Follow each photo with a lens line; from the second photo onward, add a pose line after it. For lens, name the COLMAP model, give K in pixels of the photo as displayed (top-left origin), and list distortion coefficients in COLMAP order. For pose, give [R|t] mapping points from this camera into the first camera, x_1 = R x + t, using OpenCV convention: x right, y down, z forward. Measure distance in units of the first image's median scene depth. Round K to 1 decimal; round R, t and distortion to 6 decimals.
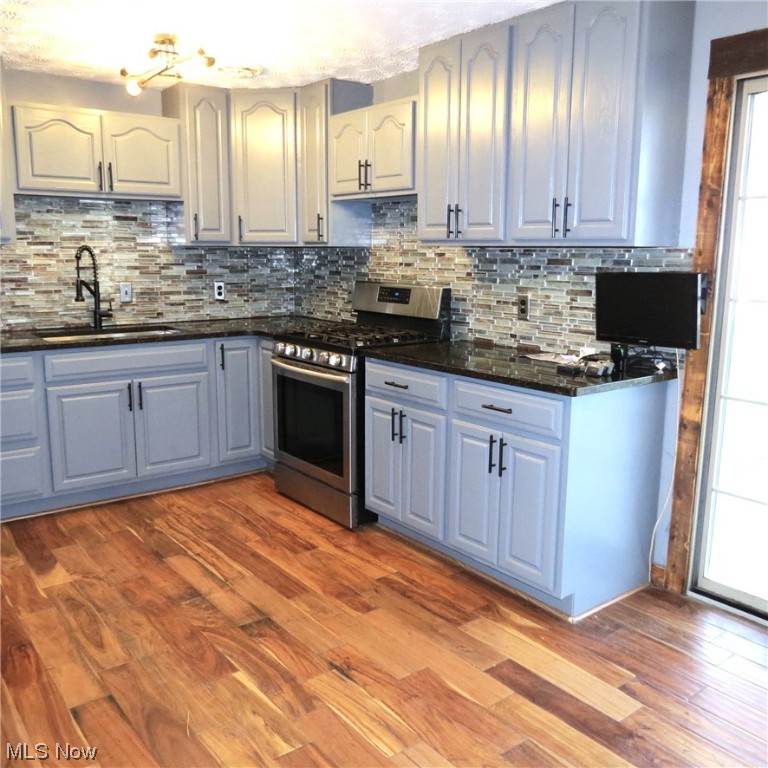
lens RADIAL K [[730.6, 0, 384.0], [0, 730.6, 384.0], [0, 0, 1]] dist [-0.030911, 0.006984]
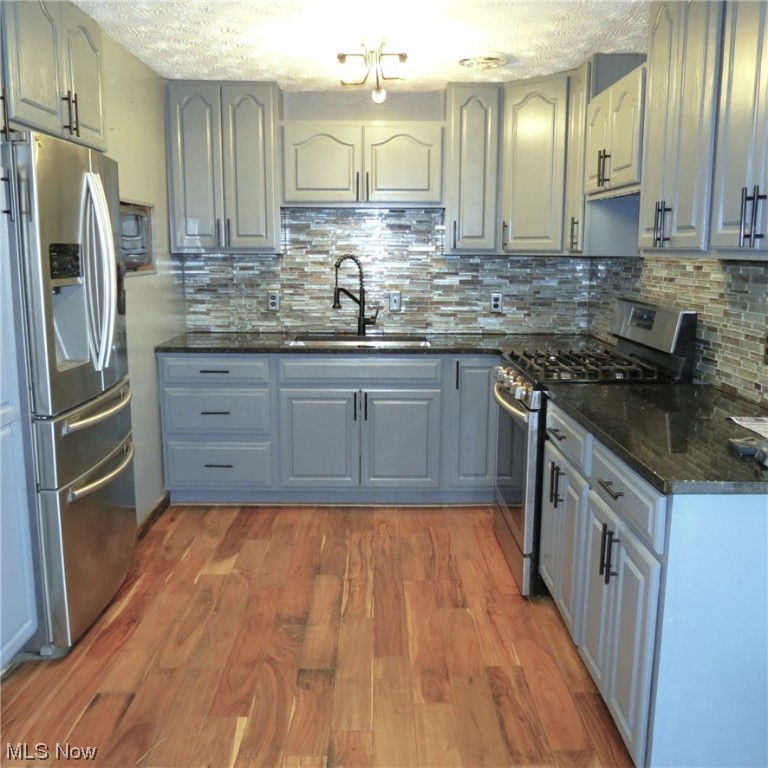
lens RADIAL K [[740.5, 0, 384.0], [0, 740.5, 384.0], [0, 0, 1]] dist [-0.031736, 0.010164]
pose [[0.796445, 0.103199, -0.595840, 0.288008], [-0.107180, 0.993821, 0.028864, -0.046604], [0.595137, 0.040873, 0.802584, 0.208388]]
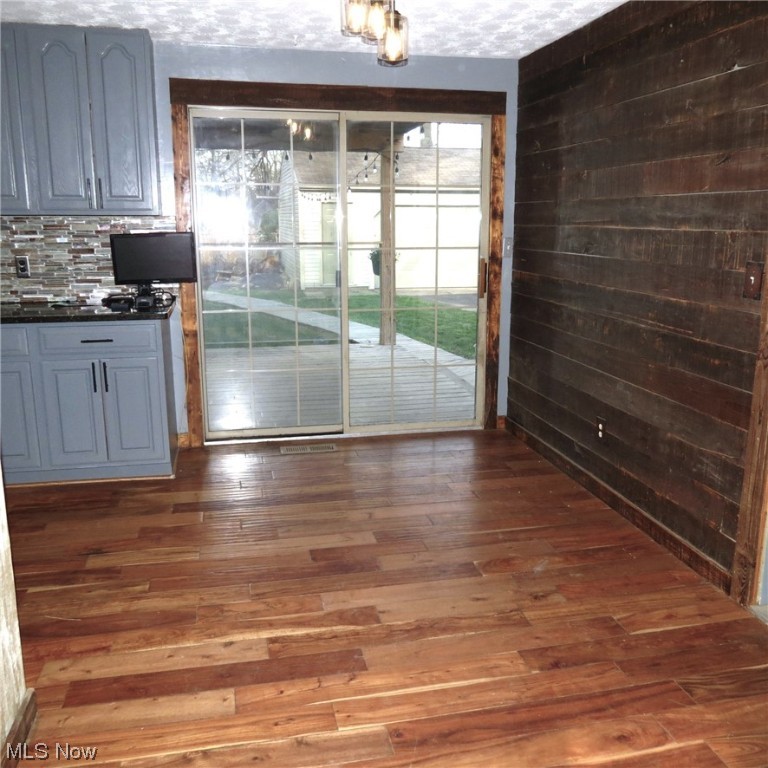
lens RADIAL K [[730.6, 0, 384.0], [0, 730.6, 384.0], [0, 0, 1]] dist [-0.030911, 0.006984]
pose [[0.429506, -0.203700, 0.879790, -0.567504], [0.158298, 0.976126, 0.148725, -0.002145], [-0.889082, 0.075391, 0.451497, -0.027656]]
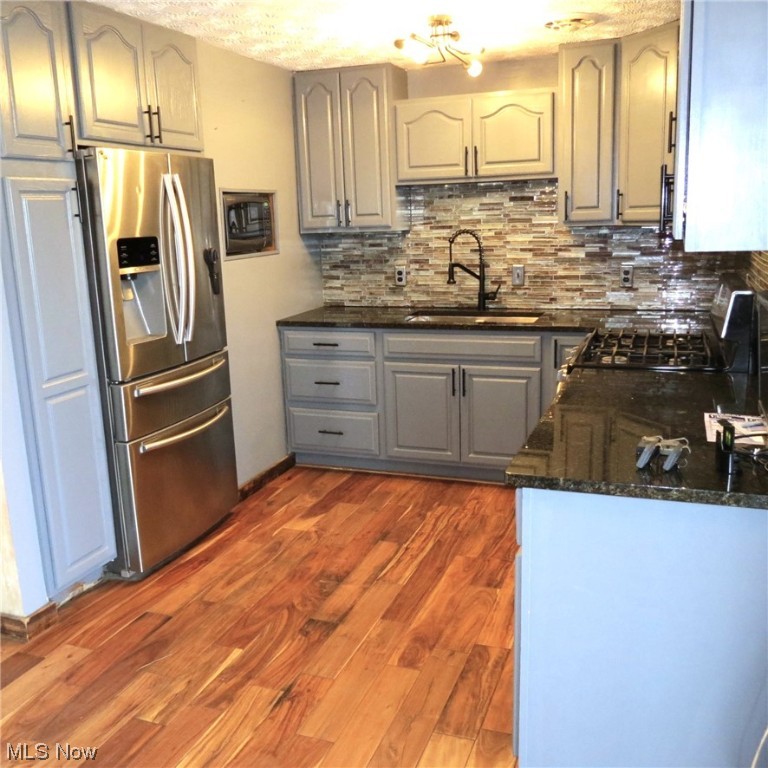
lens RADIAL K [[773.6, 0, 384.0], [0, 773.6, 384.0], [0, 0, 1]] dist [-0.028101, -0.000724]
pose [[0.525256, 0.155834, -0.836554, 0.502819], [-0.115000, 0.987069, 0.111666, -0.089007], [0.843138, 0.037551, 0.536385, 0.347332]]
